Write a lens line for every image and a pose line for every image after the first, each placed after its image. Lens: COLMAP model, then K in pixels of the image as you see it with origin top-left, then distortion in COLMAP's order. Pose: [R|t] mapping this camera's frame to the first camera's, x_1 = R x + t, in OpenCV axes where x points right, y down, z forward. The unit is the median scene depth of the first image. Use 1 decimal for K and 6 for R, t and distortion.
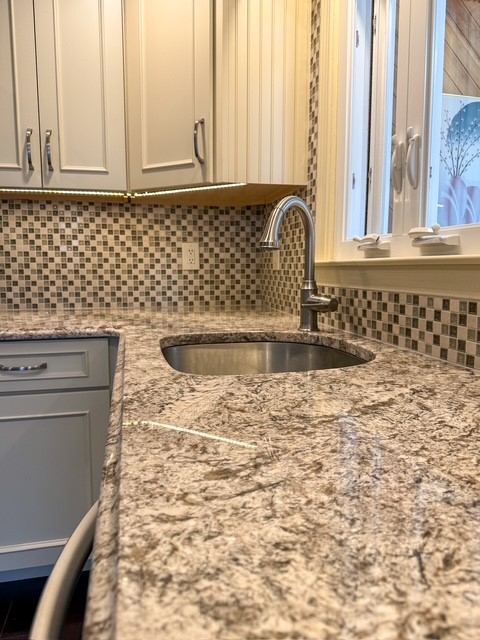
lens RADIAL K [[488.4, 0, 240.7], [0, 488.4, 321.0], [0, 0, 1]] dist [-0.000079, -0.000461]
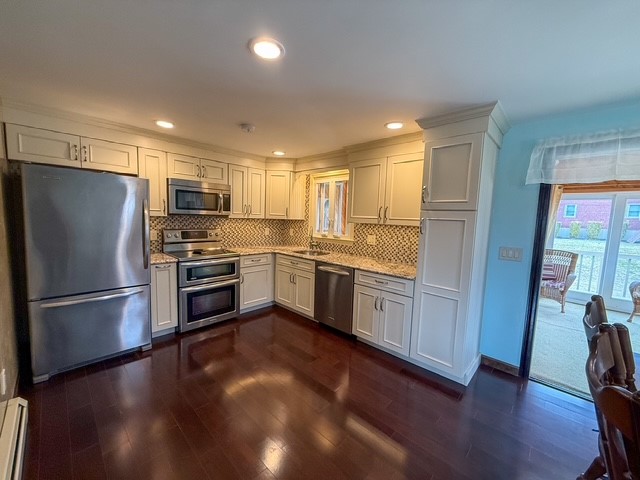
lens RADIAL K [[256.1, 0, 319.2], [0, 256.1, 240.7], [0, 0, 1]] dist [0.002913, 0.000087]
pose [[0.830817, -0.023857, 0.556034, -1.191320], [0.025639, 0.999661, 0.004582, -0.078733], [-0.555955, 0.010450, 0.831147, -1.235378]]
